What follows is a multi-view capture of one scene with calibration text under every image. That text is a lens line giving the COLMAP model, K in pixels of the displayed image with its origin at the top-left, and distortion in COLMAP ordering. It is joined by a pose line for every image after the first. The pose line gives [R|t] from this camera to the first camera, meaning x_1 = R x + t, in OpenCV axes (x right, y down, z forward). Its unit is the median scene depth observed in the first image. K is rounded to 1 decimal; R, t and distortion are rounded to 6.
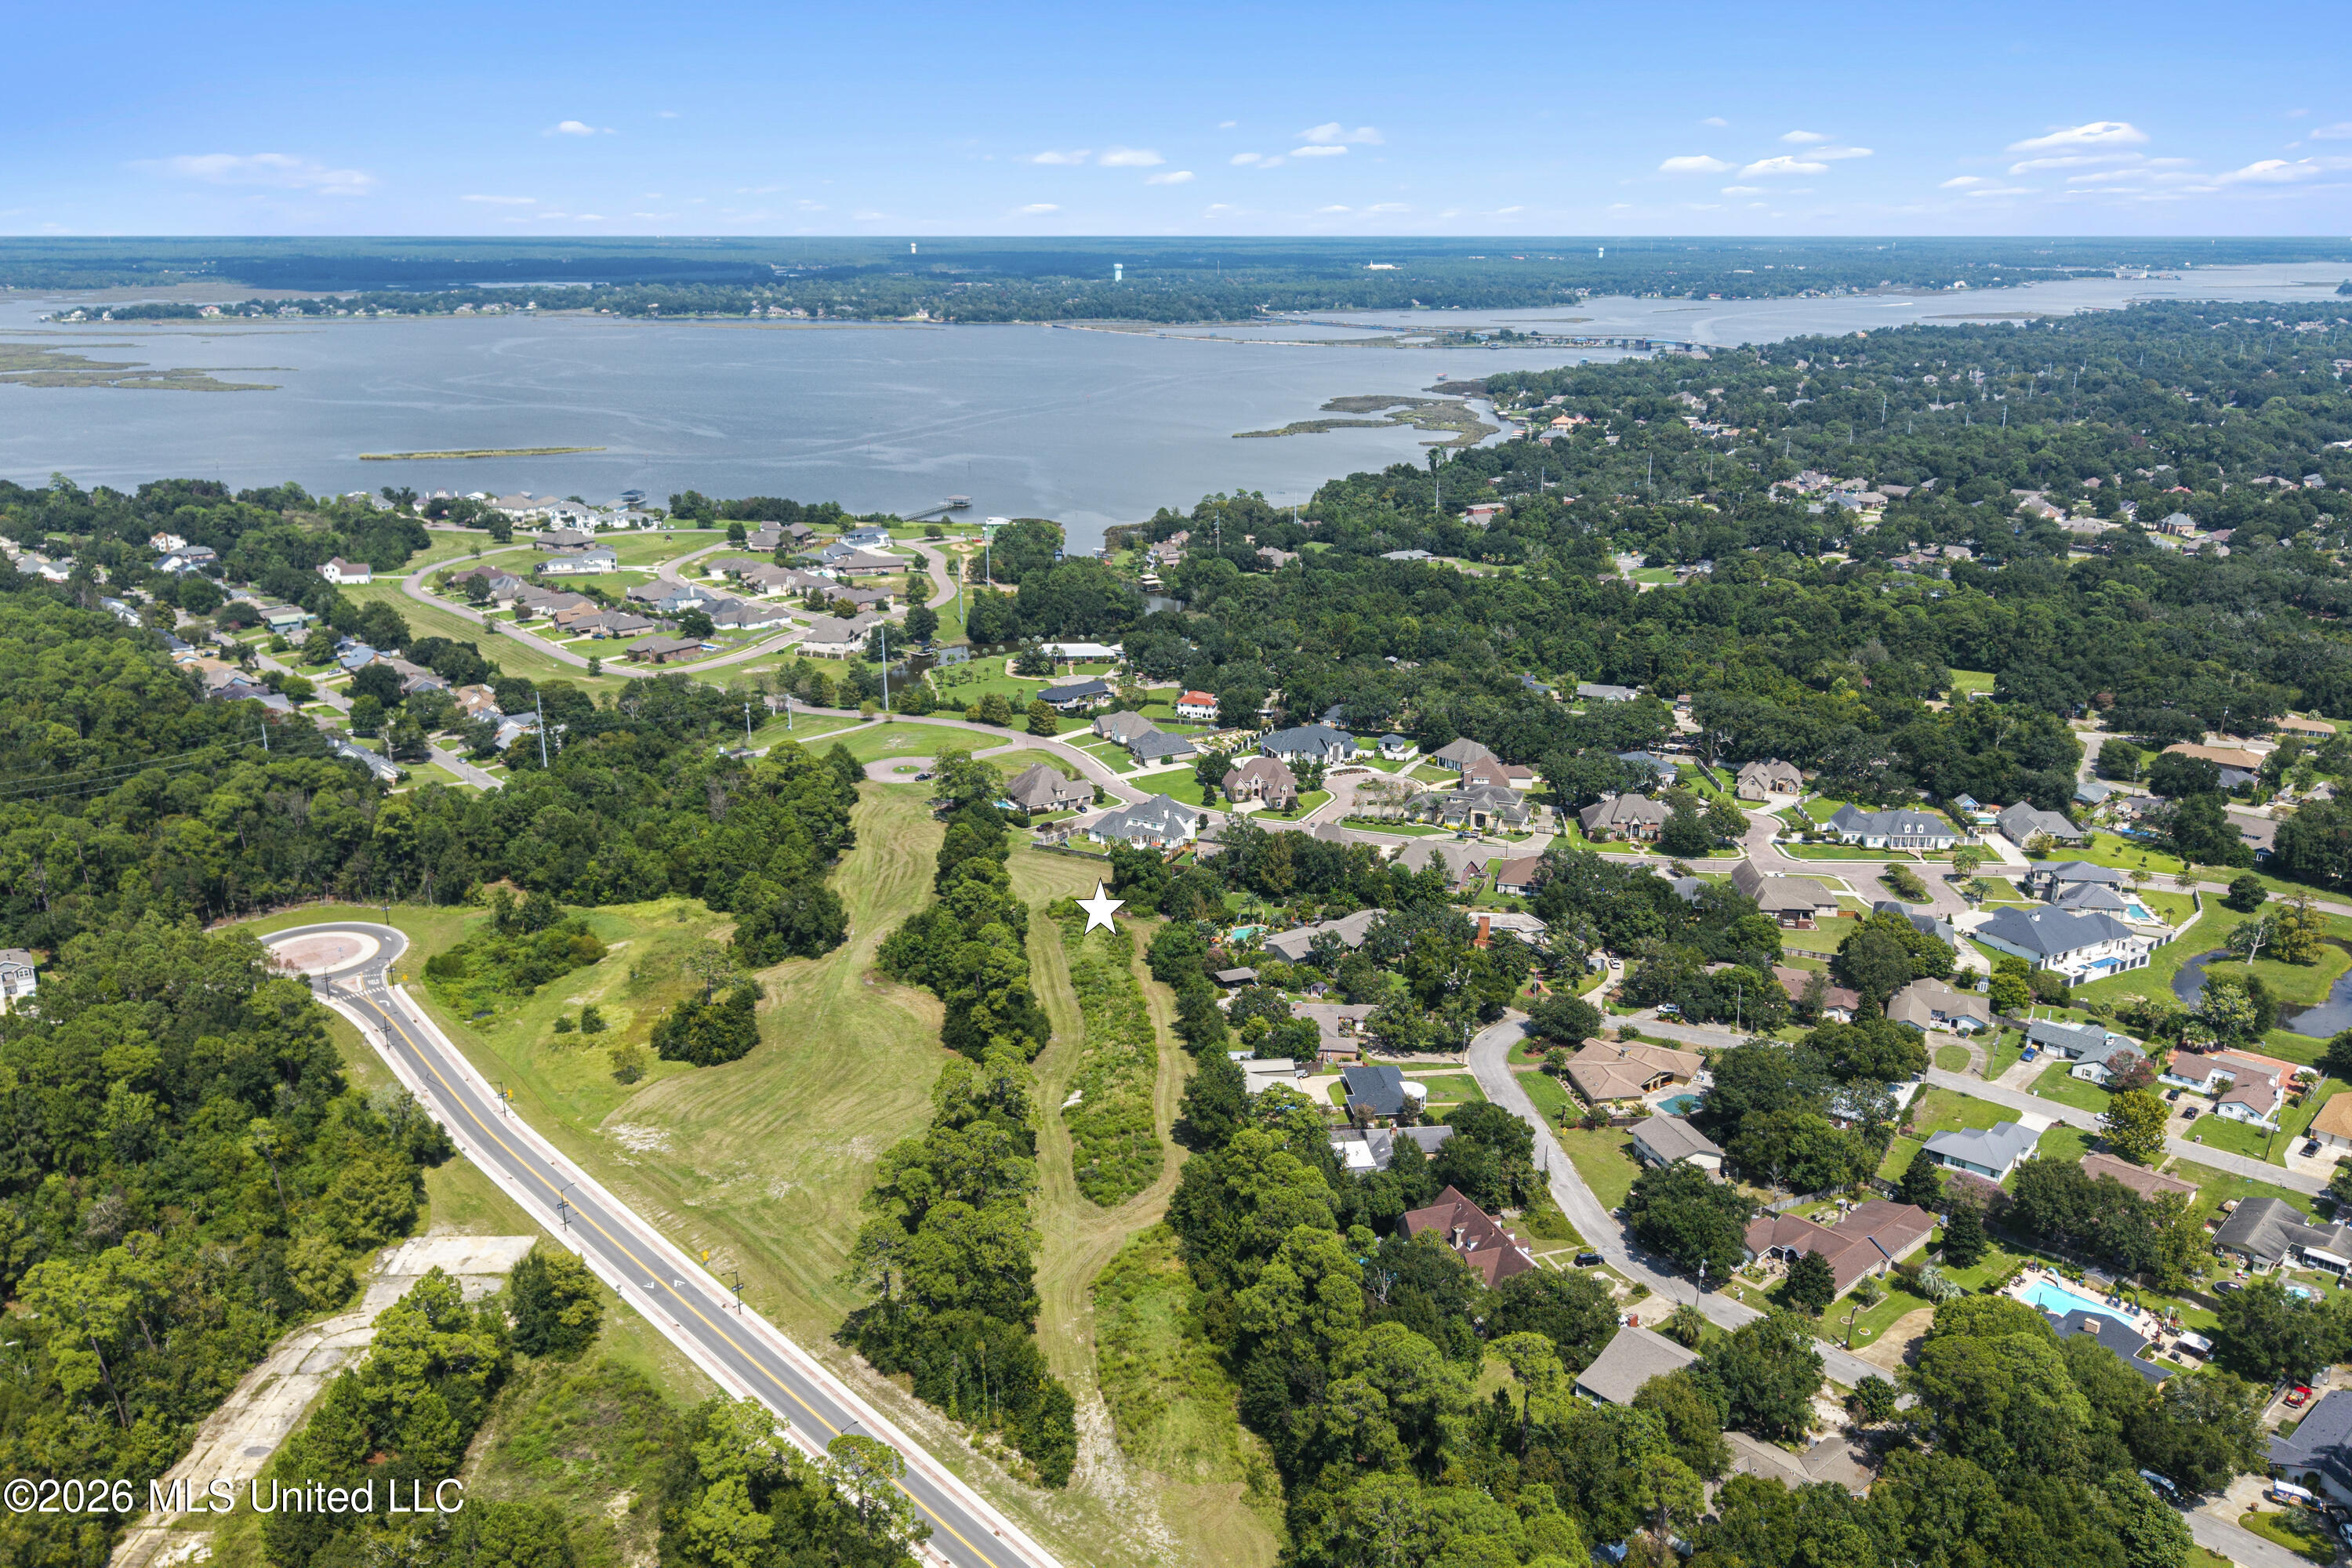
lens RADIAL K [[1858.0, 0, 1176.0], [0, 1858.0, 784.0], [0, 0, 1]] dist [0.110301, -0.237132]
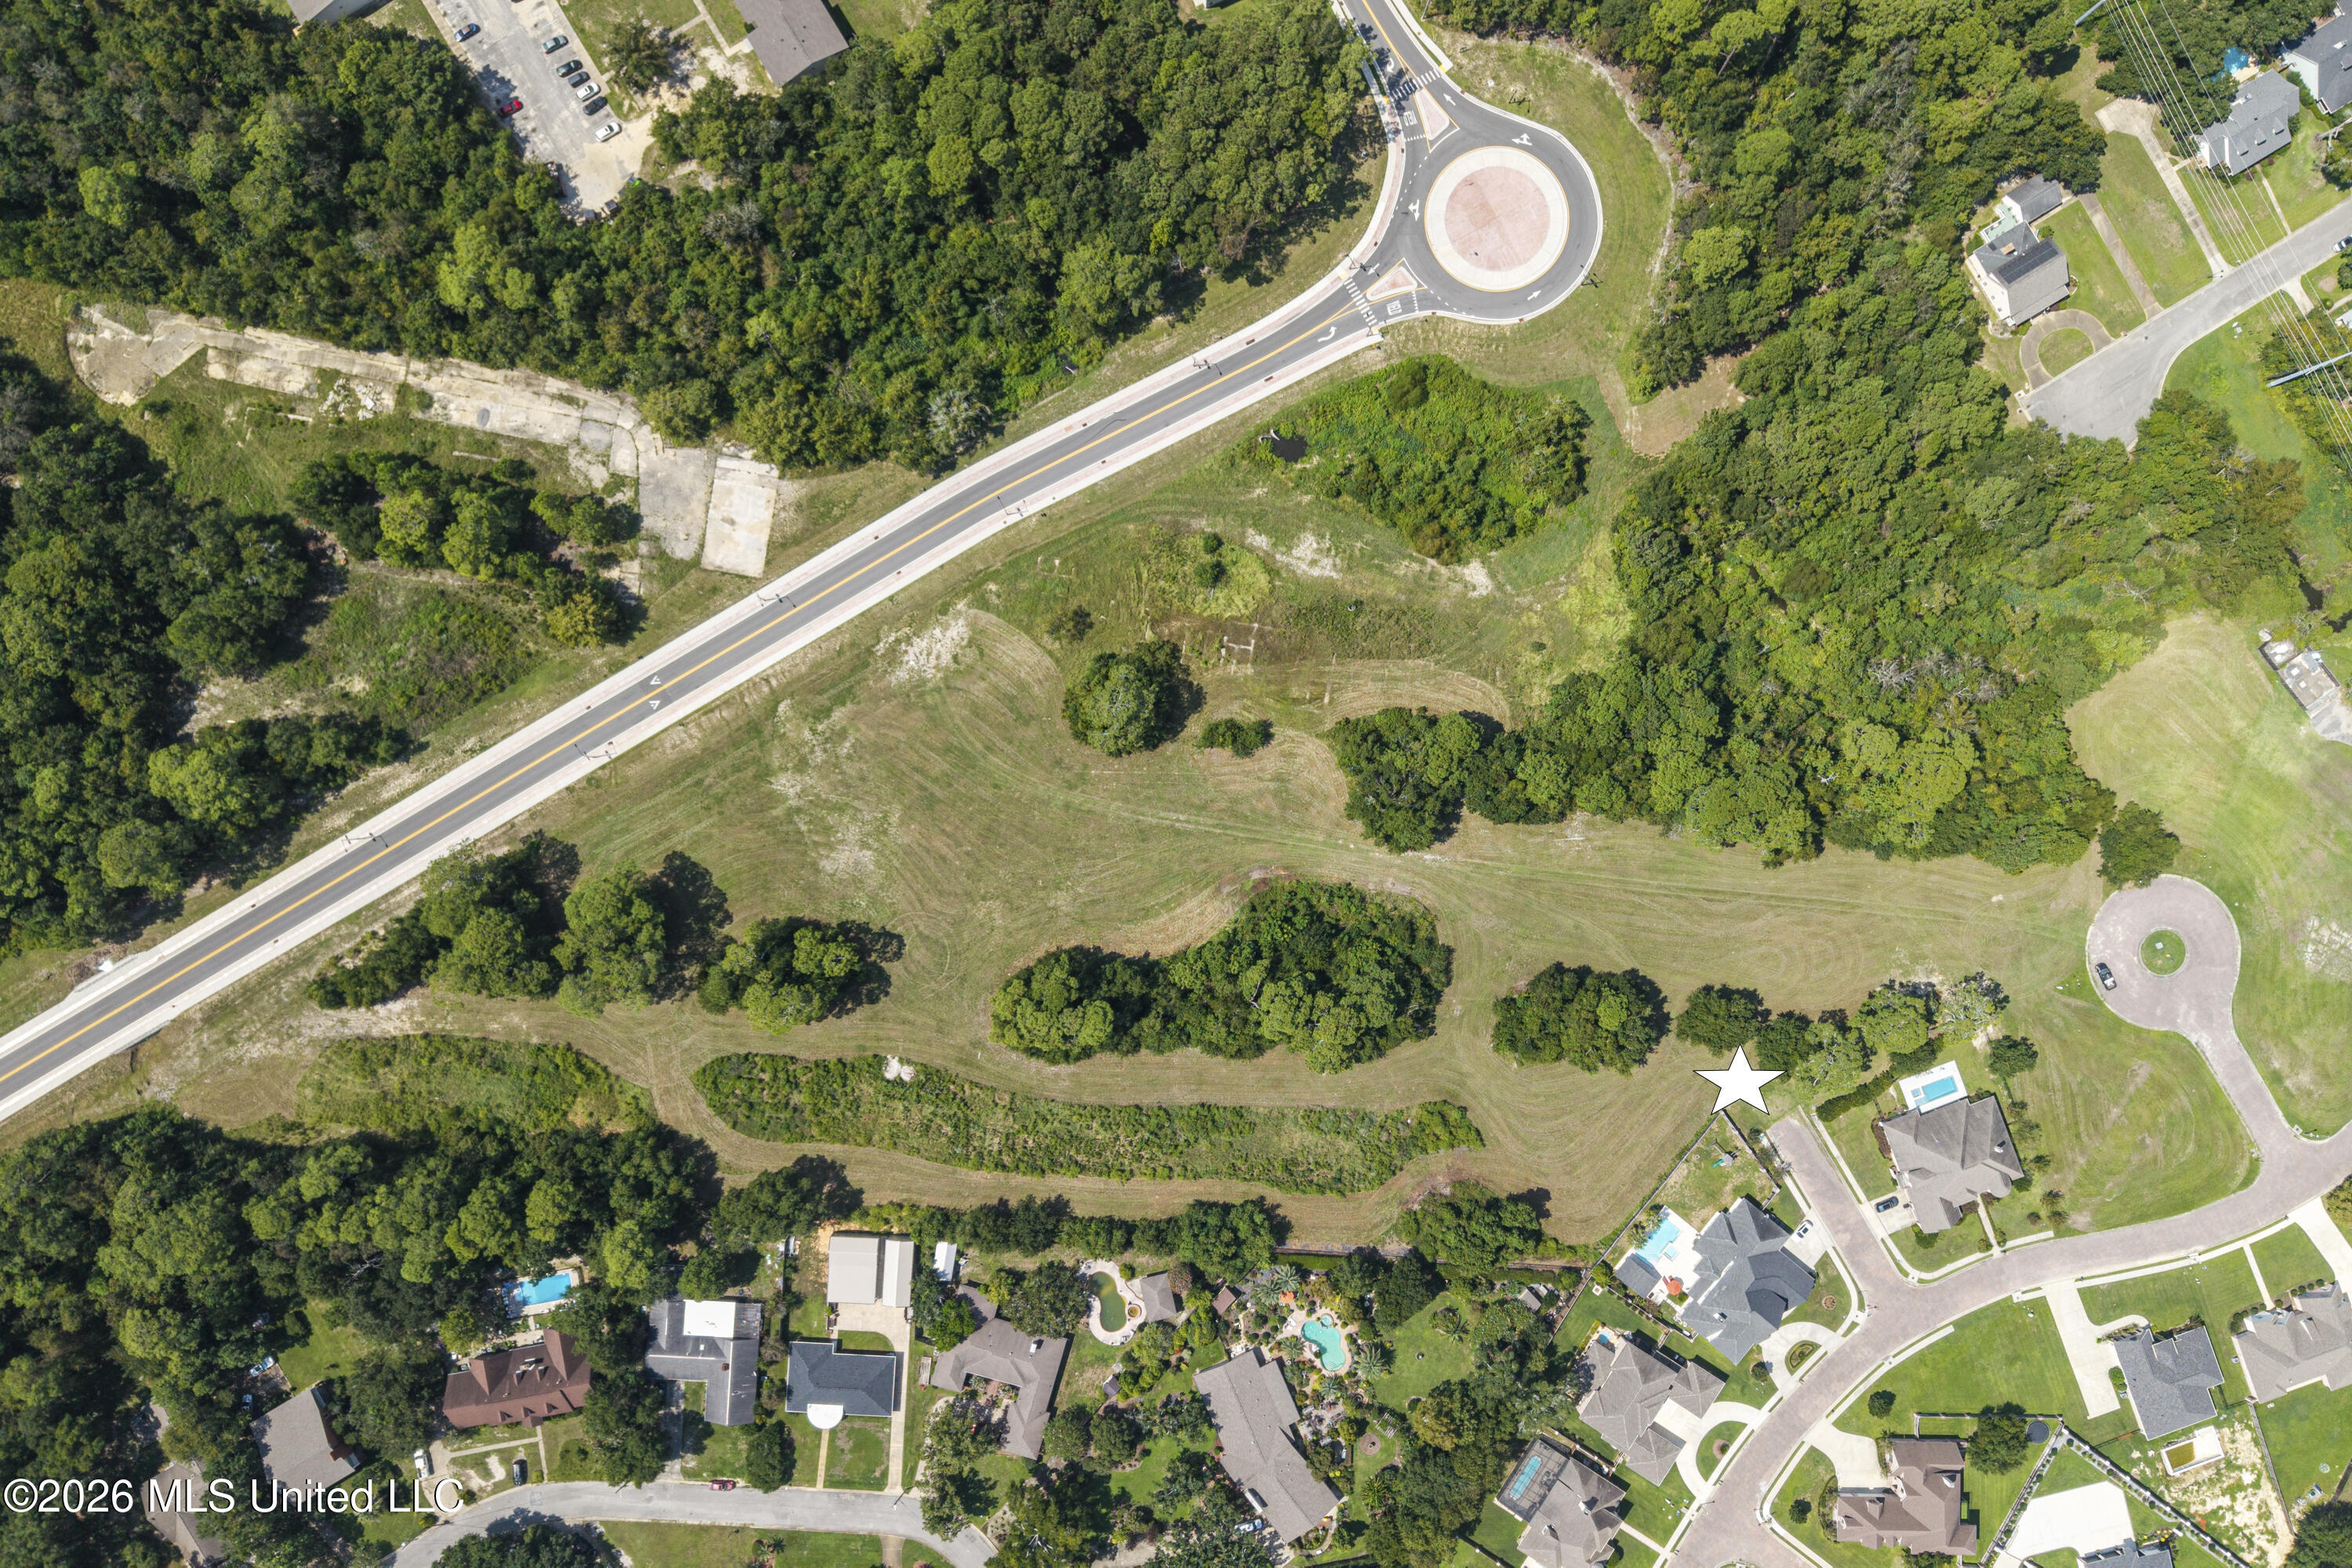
lens RADIAL K [[1864.0, 0, 1176.0], [0, 1864.0, 784.0], [0, 0, 1]] dist [0.084209, -0.143314]
pose [[-0.176837, 0.984202, -0.008707, -0.227876], [-0.301432, -0.045734, 0.952390, -0.838812], [0.936946, 0.171042, 0.304757, 0.827950]]
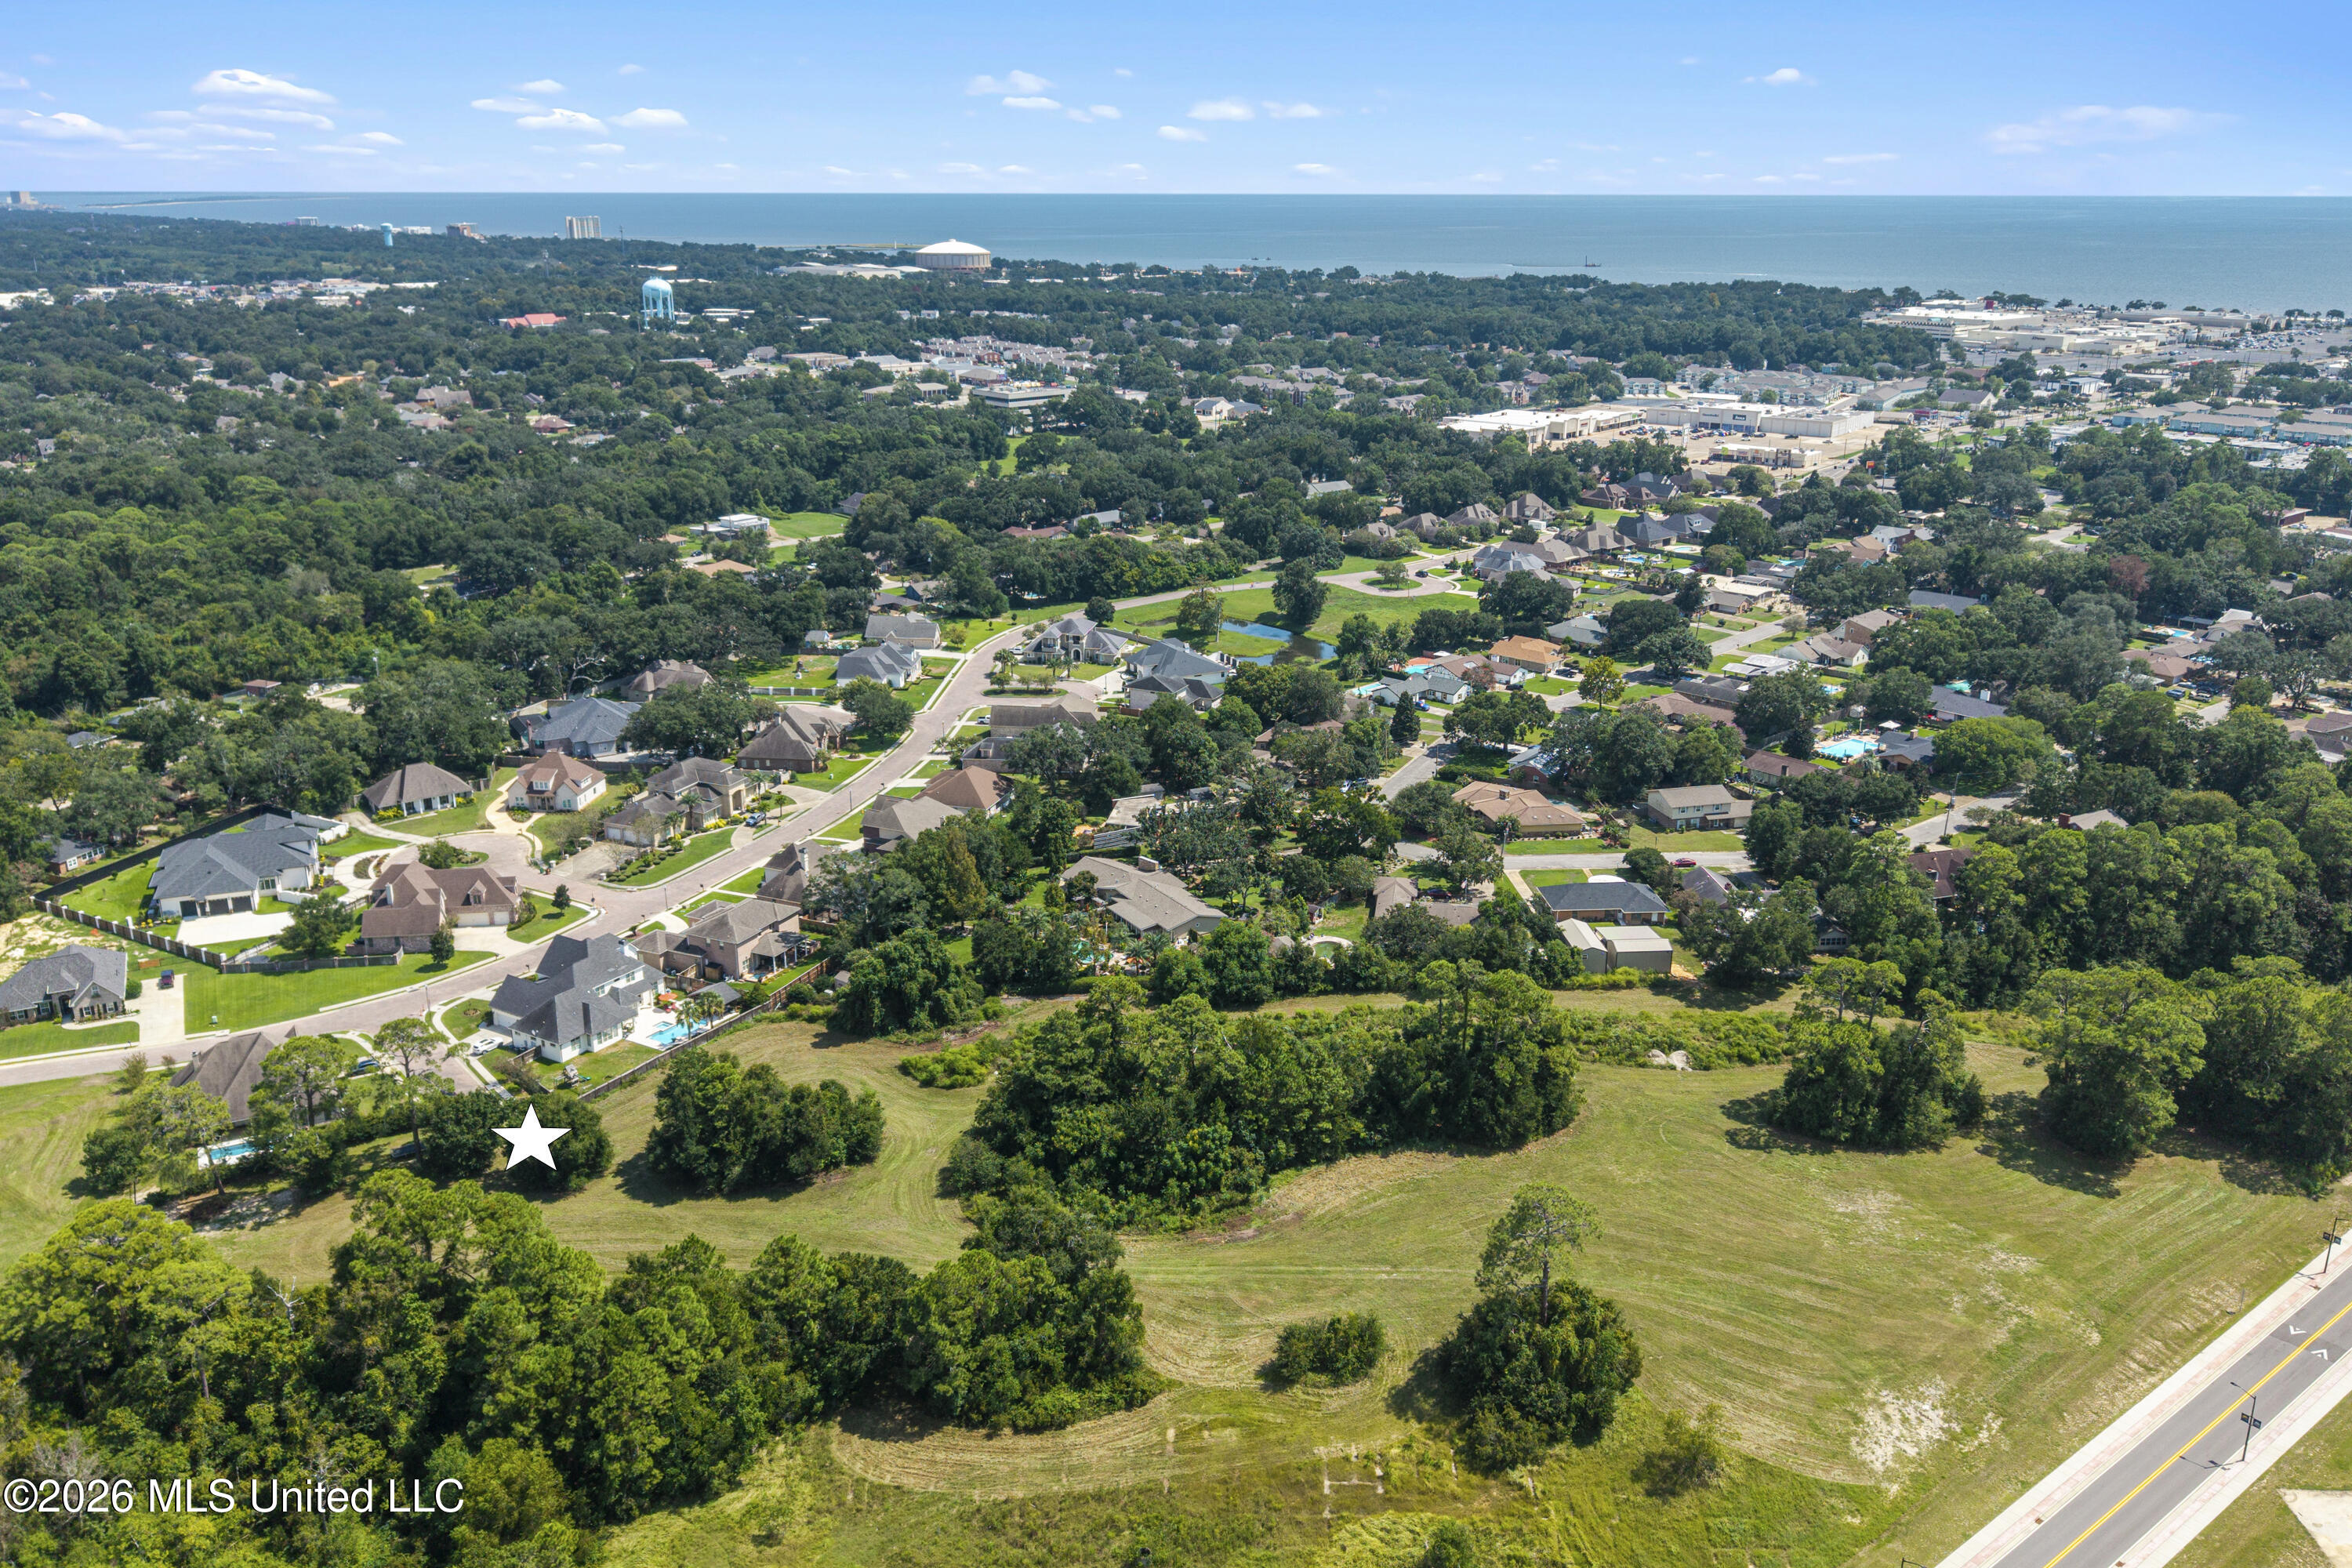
lens RADIAL K [[1864.0, 0, 1176.0], [0, 1864.0, 784.0], [0, 0, 1]] dist [0.084209, -0.143314]
pose [[0.052491, -0.323482, 0.944777, -0.772956], [0.286279, 0.911247, 0.296096, -0.220333], [-0.956707, 0.254928, 0.140439, 1.083790]]
